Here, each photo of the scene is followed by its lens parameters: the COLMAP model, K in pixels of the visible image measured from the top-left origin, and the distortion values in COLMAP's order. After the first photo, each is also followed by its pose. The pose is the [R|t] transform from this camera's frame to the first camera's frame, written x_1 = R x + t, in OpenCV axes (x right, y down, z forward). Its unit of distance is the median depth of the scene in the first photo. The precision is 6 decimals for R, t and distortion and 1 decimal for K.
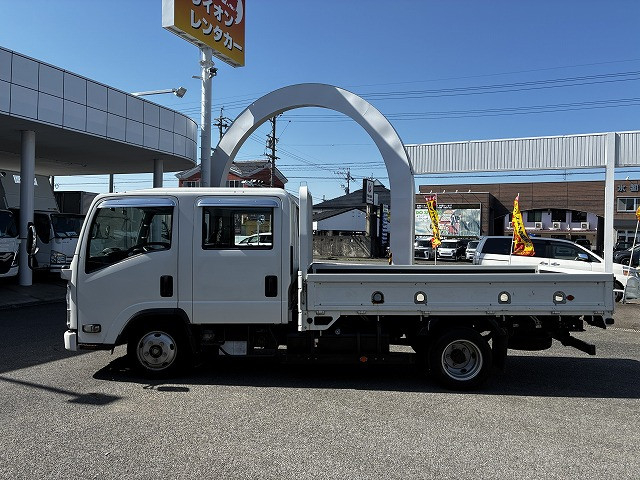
lens RADIAL K [[486.6, 0, 322.8], [0, 486.6, 239.1], [0, 0, 1]] dist [0.062275, -0.082685]
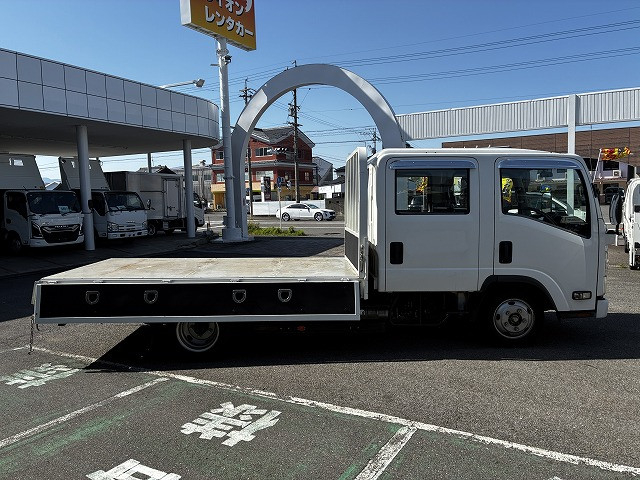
lens RADIAL K [[490.1, 0, 320.0], [0, 490.1, 240.0], [0, 0, 1]] dist [0.020810, -0.002003]
pose [[0.995557, -0.042623, -0.083962, 0.066818], [0.049162, 0.995786, 0.077419, -0.000310], [0.080309, -0.081203, 0.993457, -0.151009]]
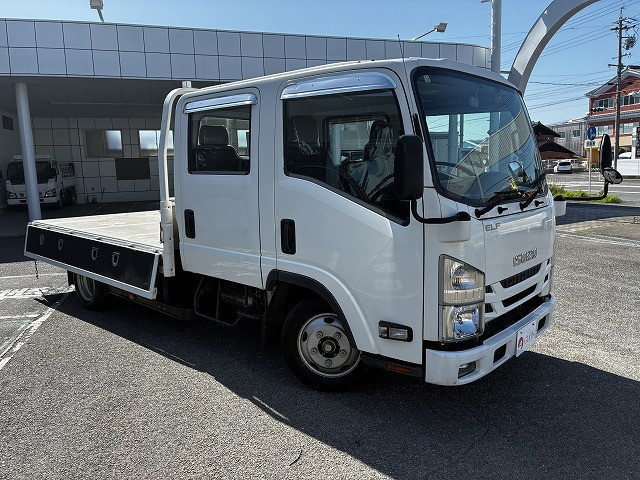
lens RADIAL K [[486.6, 0, 322.8], [0, 486.6, 239.1], [0, 0, 1]] dist [0.062275, -0.082685]
pose [[0.660726, 0.062180, -0.748048, 0.302786], [0.042804, 0.991820, 0.120252, 0.015106], [0.749406, -0.111473, 0.652659, 0.044150]]
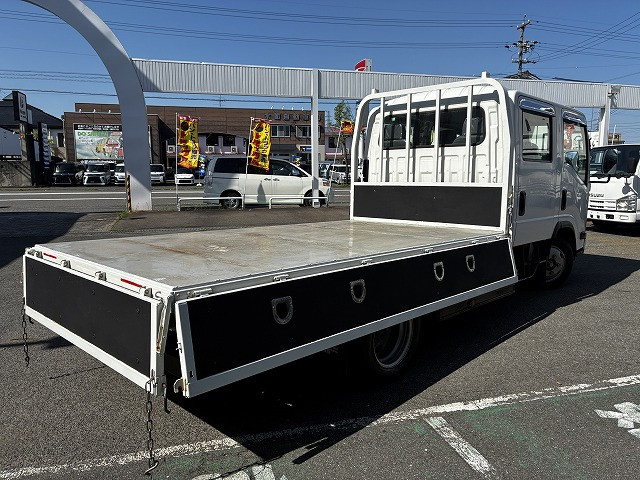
lens RADIAL K [[486.6, 0, 322.8], [0, 486.6, 239.1], [0, 0, 1]] dist [0.062275, -0.082685]
pose [[0.763483, -0.118892, 0.634790, -0.170434], [0.021350, 0.987018, 0.159184, 0.006545], [-0.645475, -0.107981, 0.756110, 0.012489]]
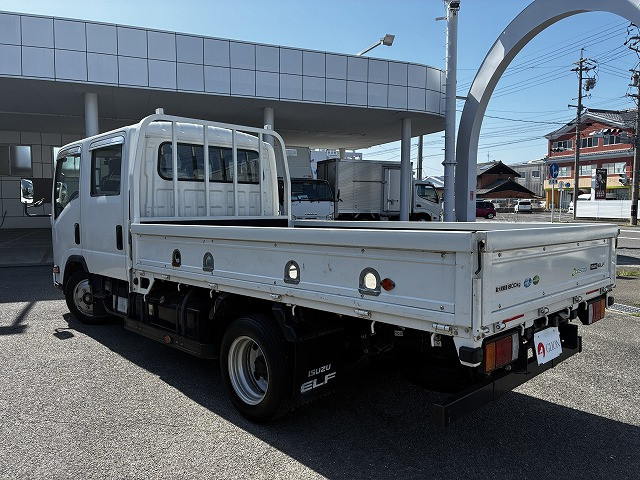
lens RADIAL K [[486.6, 0, 322.8], [0, 486.6, 239.1], [0, 0, 1]] dist [0.062275, -0.082685]
pose [[0.708129, 0.035922, -0.705169, 0.235613], [0.007952, 0.998236, 0.058837, 0.015807], [0.706038, -0.047272, 0.706594, 0.198026]]
